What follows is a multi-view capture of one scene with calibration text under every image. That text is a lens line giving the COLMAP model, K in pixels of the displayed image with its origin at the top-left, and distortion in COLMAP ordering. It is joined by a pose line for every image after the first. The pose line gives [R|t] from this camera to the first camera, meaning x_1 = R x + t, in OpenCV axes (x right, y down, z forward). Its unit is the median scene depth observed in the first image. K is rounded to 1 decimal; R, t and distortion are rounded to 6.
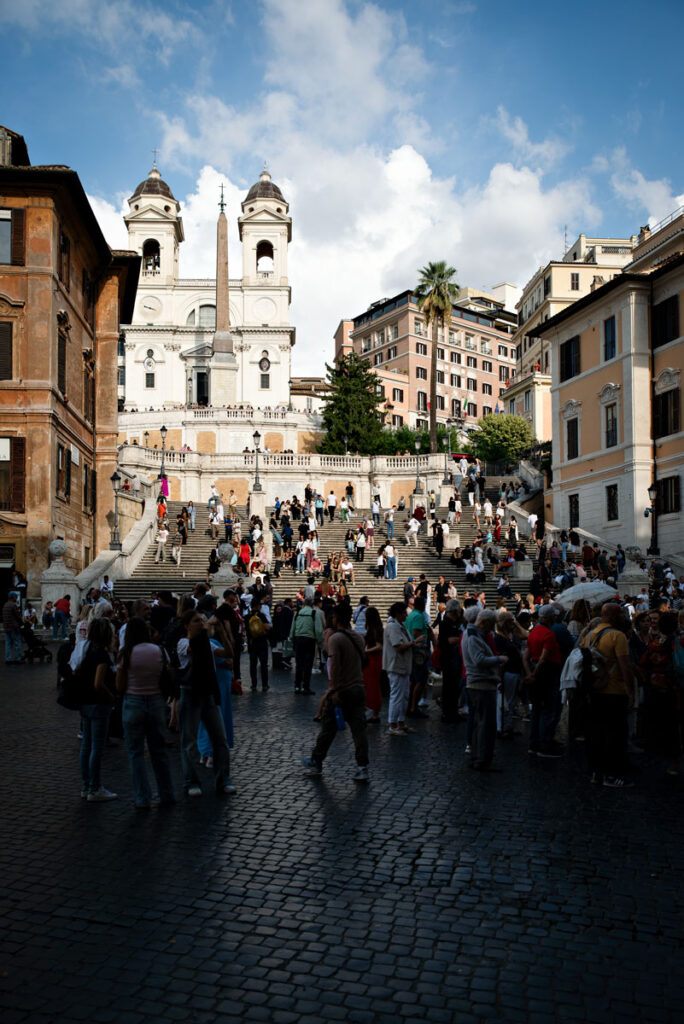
lens RADIAL K [[1591.5, 0, 342.0], [0, 1591.5, 512.0], [0, 0, 1]] dist [0.014835, 0.108013]
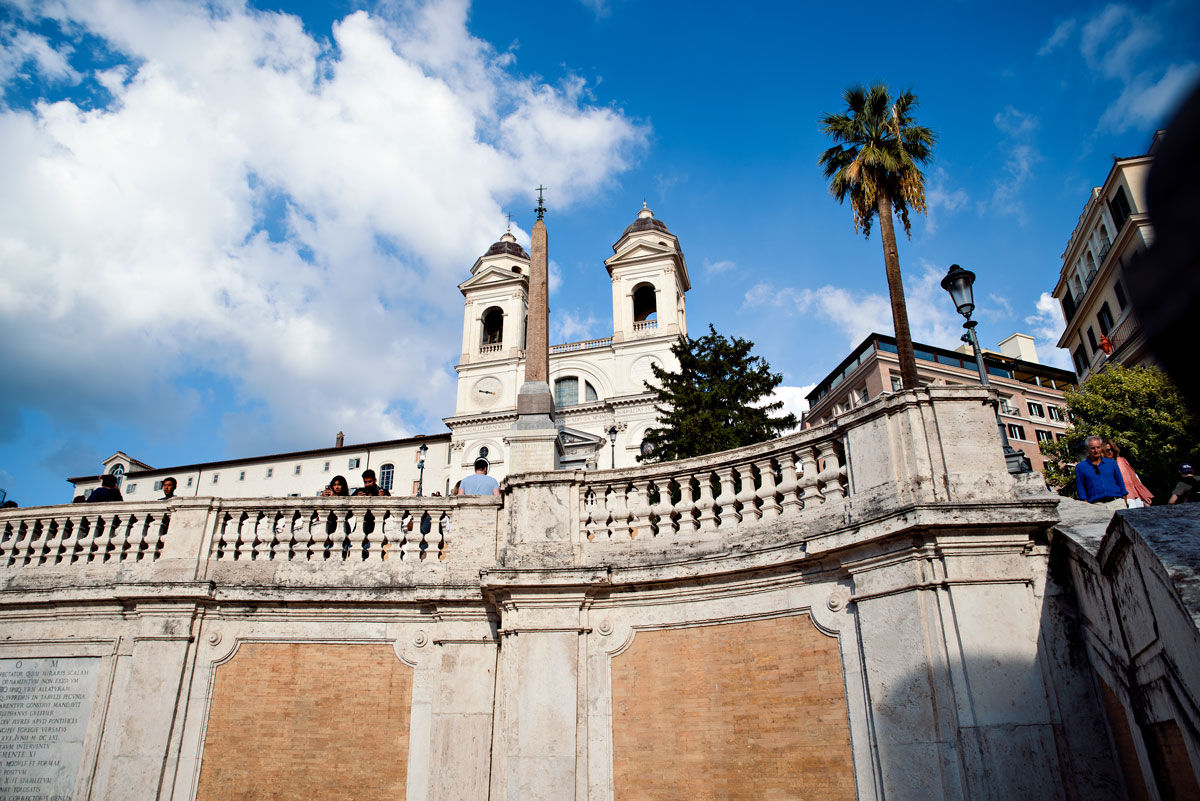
lens RADIAL K [[804.1, 0, 564.4], [0, 804.1, 397.7], [0, 0, 1]] dist [-0.132362, 0.078059]
pose [[0.916251, -0.158139, -0.368071, 0.043005], [0.039780, 0.950163, -0.309206, -0.013055], [0.398625, 0.268668, 0.876878, 0.695251]]
